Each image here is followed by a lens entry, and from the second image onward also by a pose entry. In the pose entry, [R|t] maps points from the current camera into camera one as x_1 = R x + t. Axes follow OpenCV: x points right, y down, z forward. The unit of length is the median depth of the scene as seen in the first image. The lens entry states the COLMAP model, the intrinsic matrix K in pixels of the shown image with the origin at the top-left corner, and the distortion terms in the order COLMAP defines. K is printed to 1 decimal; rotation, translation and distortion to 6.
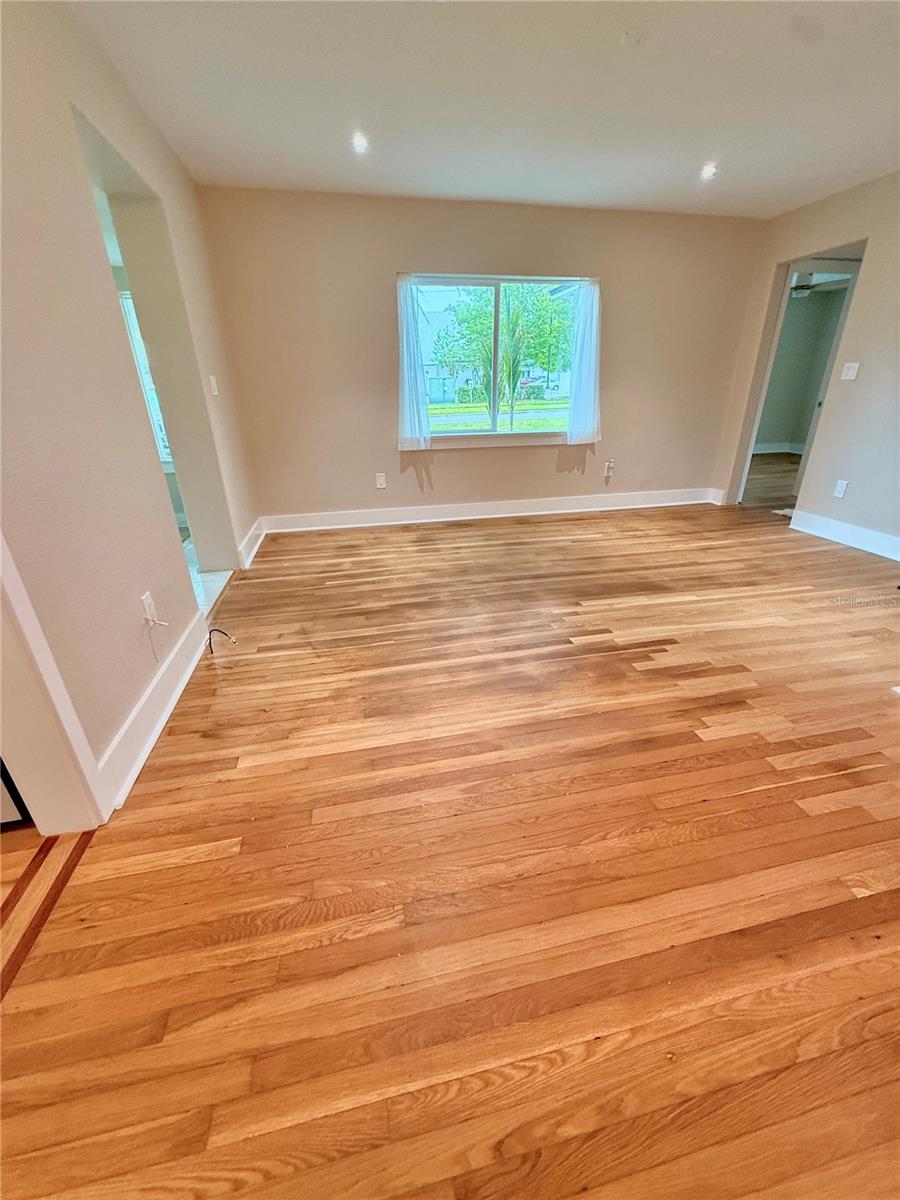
lens RADIAL K [[477.7, 0, 449.0], [0, 477.7, 598.1], [0, 0, 1]] dist [0.000315, 0.000072]
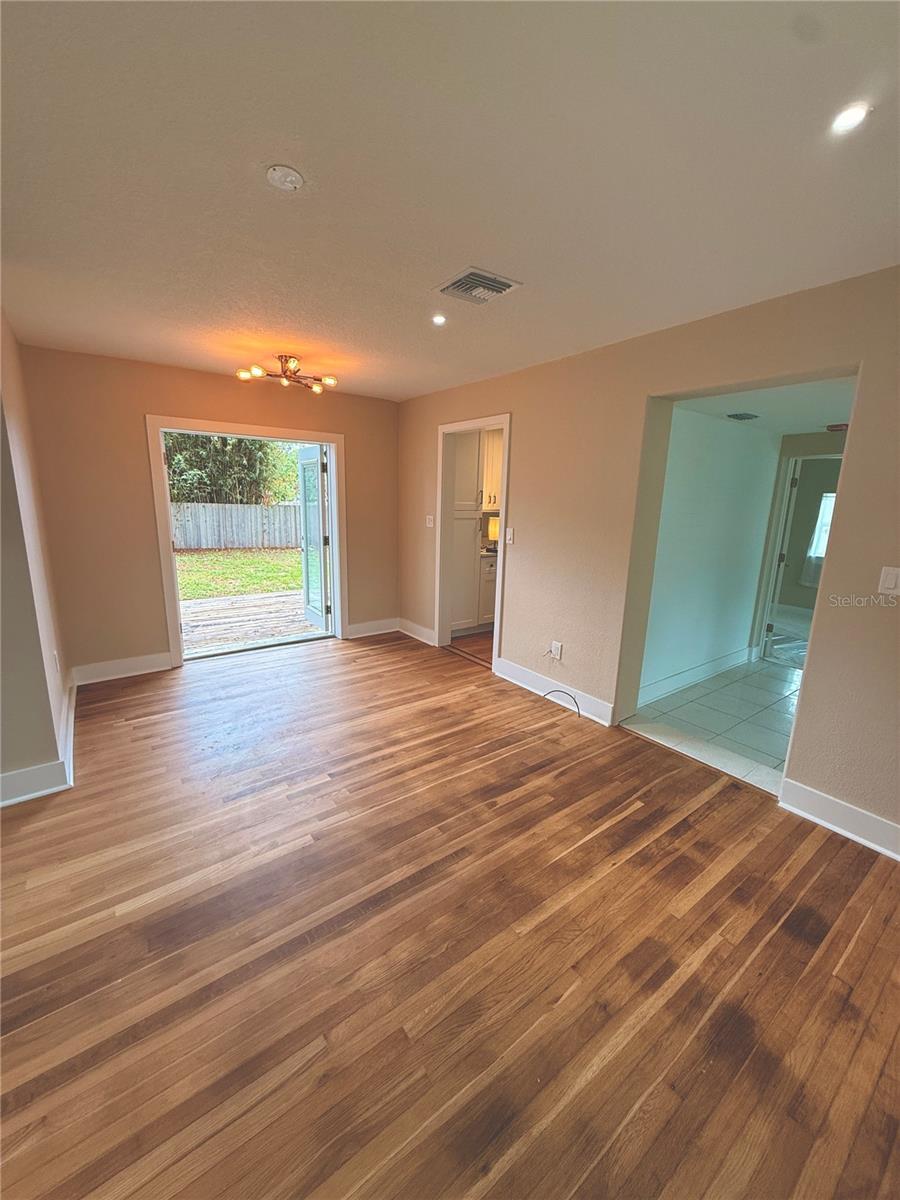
lens RADIAL K [[477.7, 0, 449.0], [0, 477.7, 598.1], [0, 0, 1]] dist [0.000315, 0.000072]
pose [[-0.908320, 0.085399, -0.409465, 0.387856], [-0.175024, 0.811512, 0.557508, -0.833802], [0.379896, 0.578062, -0.722165, 1.532119]]
